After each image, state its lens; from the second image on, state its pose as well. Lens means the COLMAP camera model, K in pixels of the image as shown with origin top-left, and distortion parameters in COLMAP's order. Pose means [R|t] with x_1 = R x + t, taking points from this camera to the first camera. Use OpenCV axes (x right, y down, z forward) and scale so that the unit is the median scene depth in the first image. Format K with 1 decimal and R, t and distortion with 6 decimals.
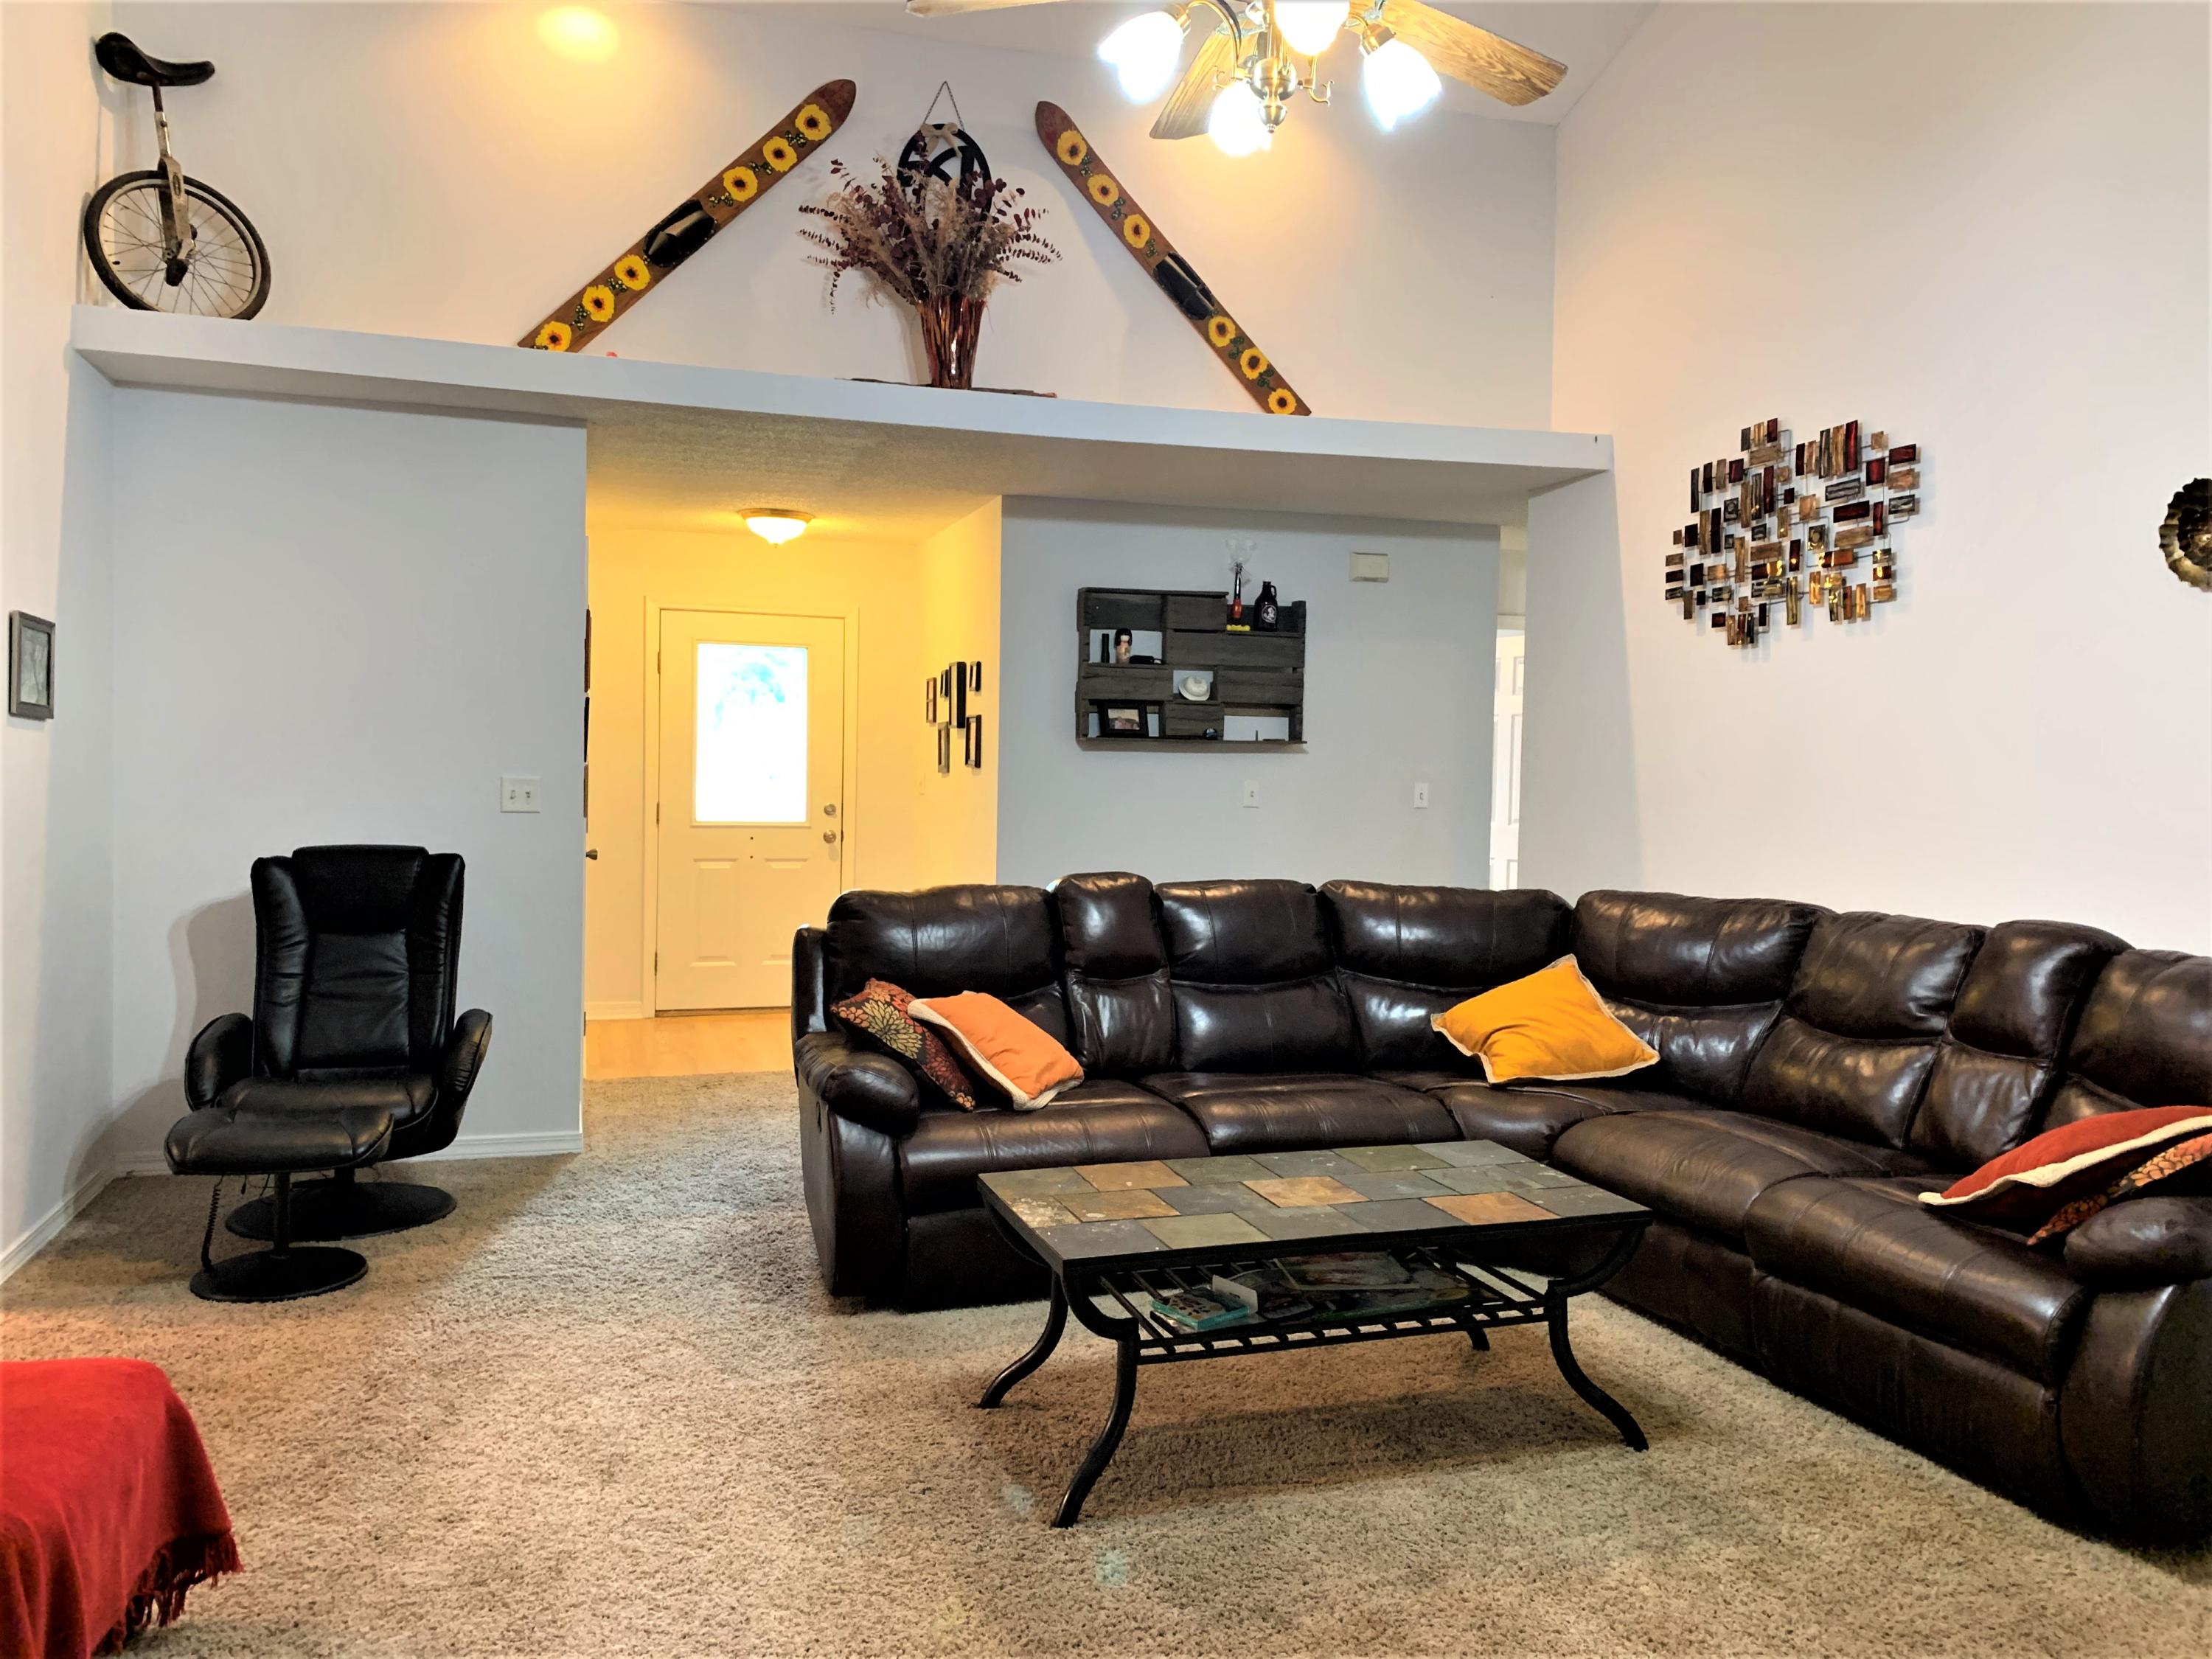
lens RADIAL K [[1684.1, 0, 1130.1], [0, 1684.1, 830.0], [0, 0, 1]] dist [0.065125, -0.099722]
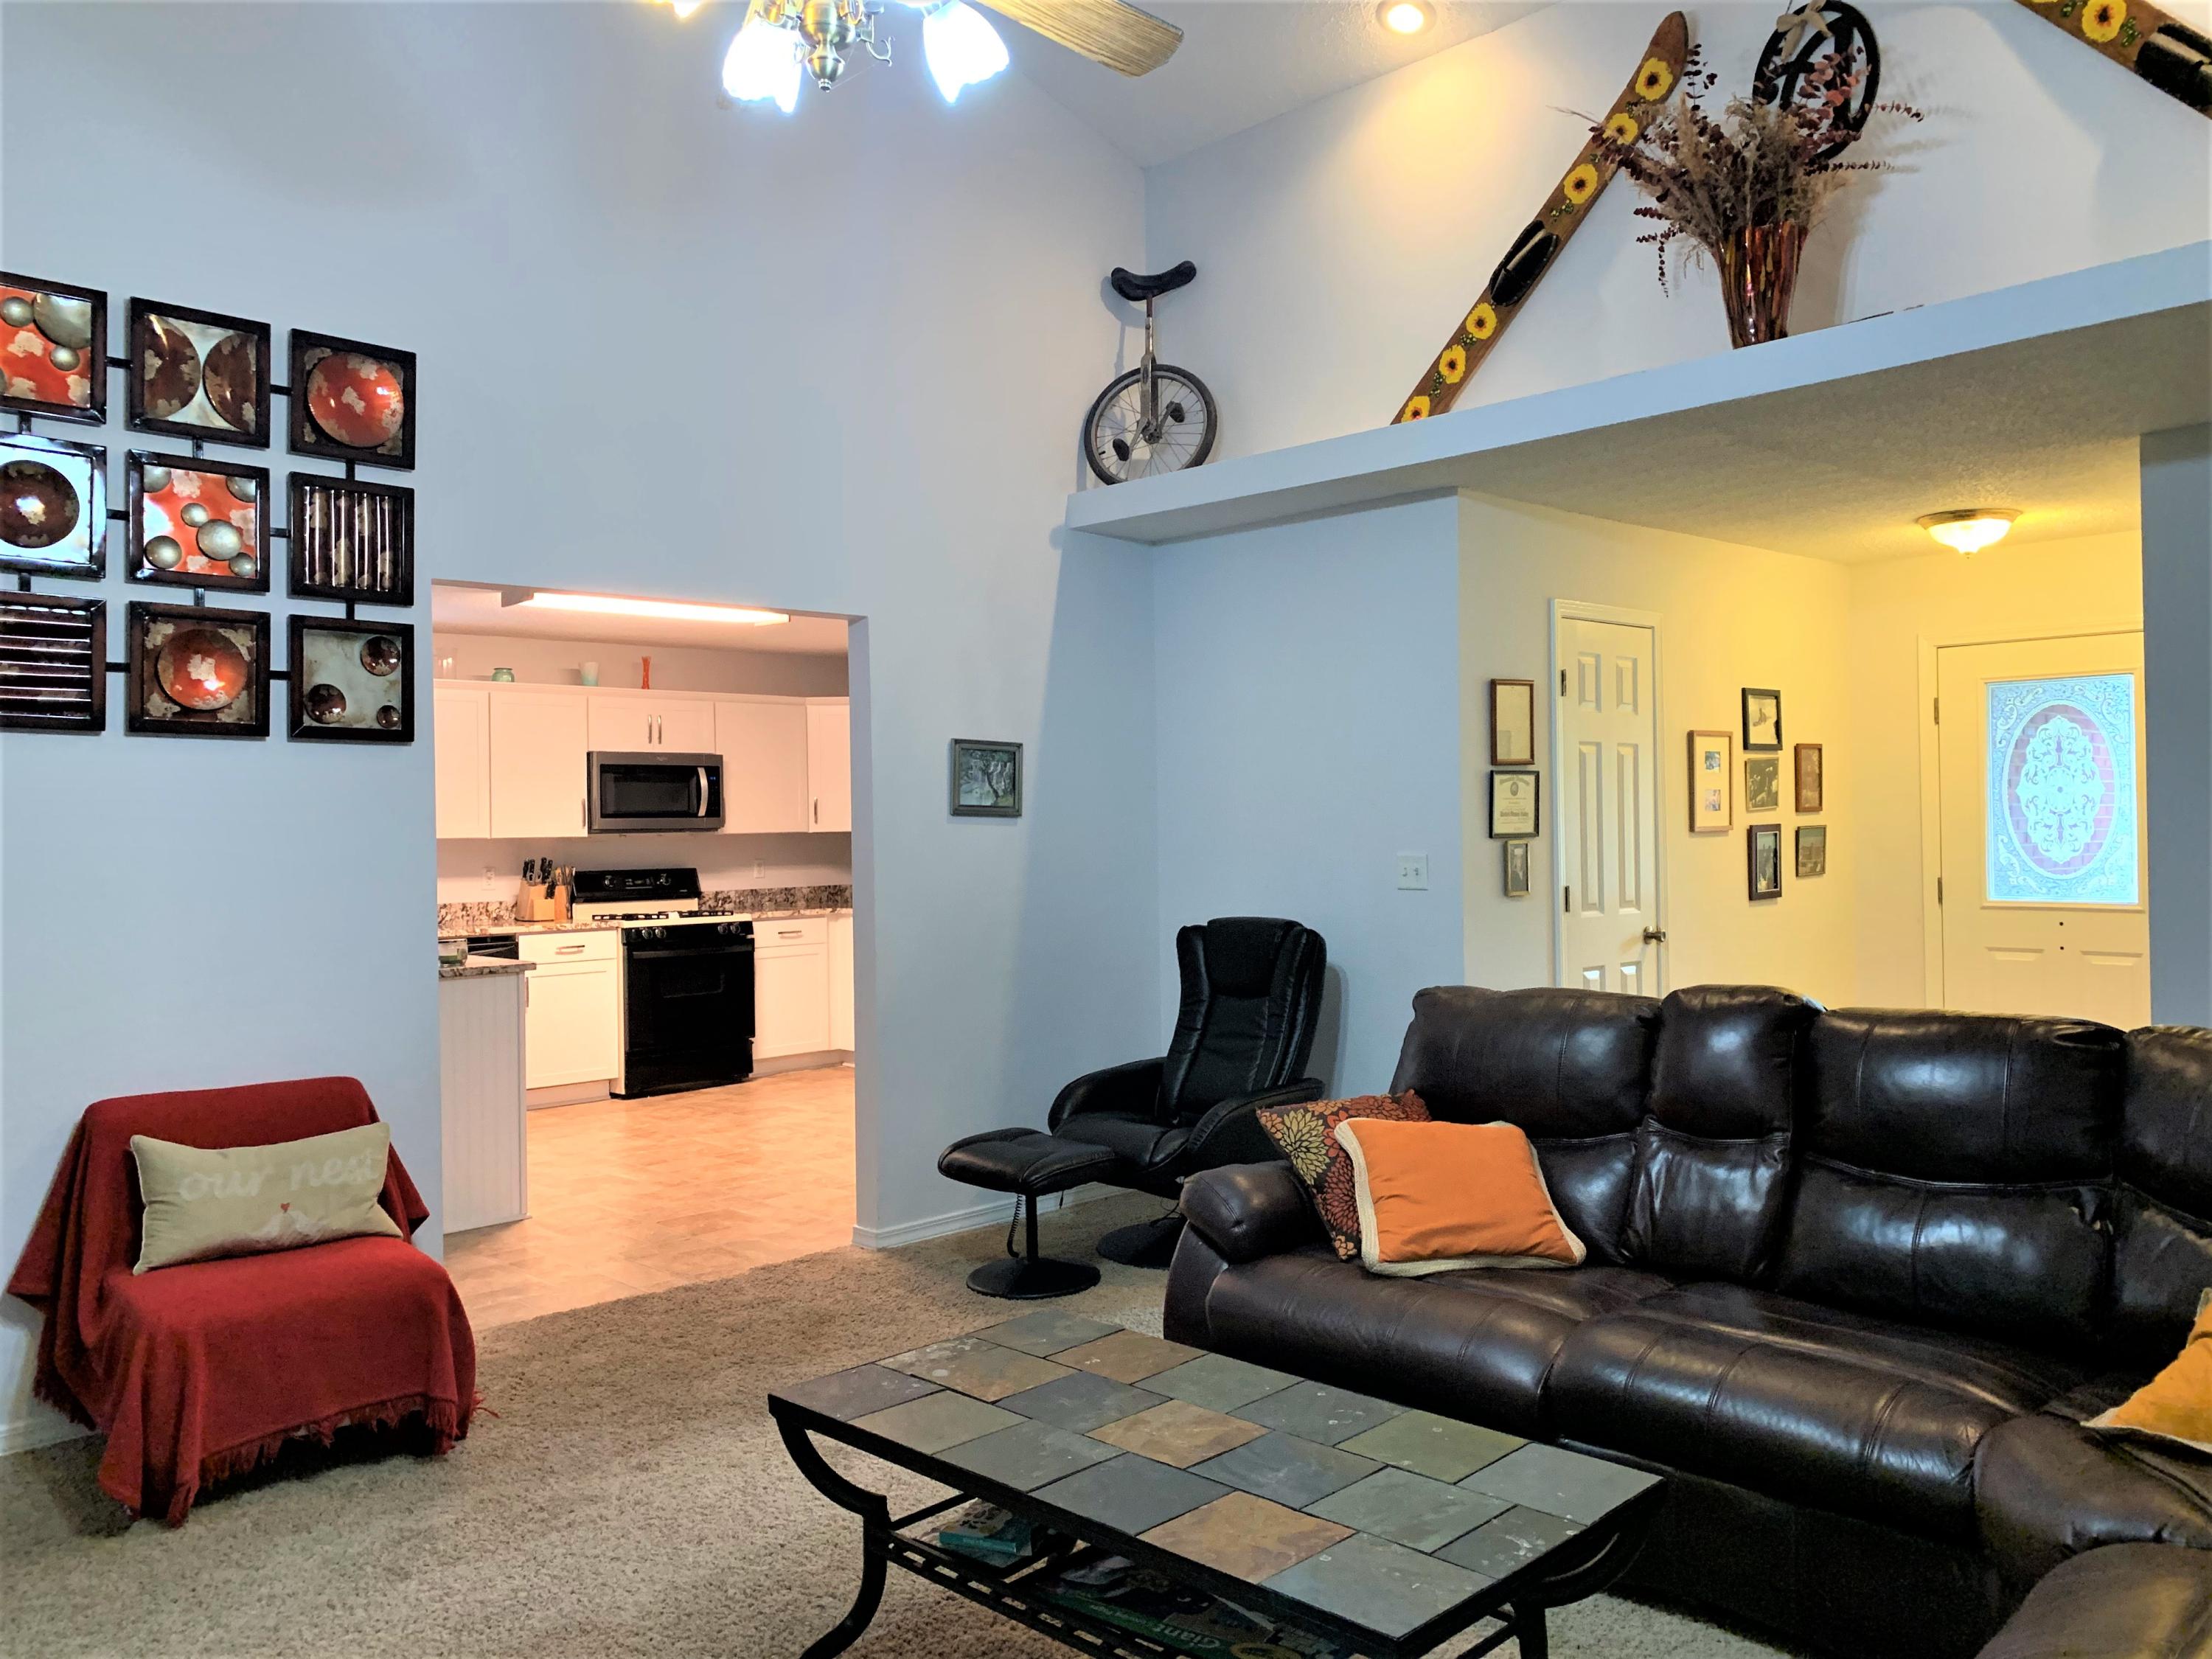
lens RADIAL K [[1685.0, 0, 1080.2], [0, 1685.0, 819.9], [0, 0, 1]] dist [0.044282, -0.072555]
pose [[0.423338, -0.028729, -0.905516, 0.463271], [-0.014166, 0.999165, -0.038323, -0.010803], [0.905861, 0.029052, 0.422577, 0.407134]]
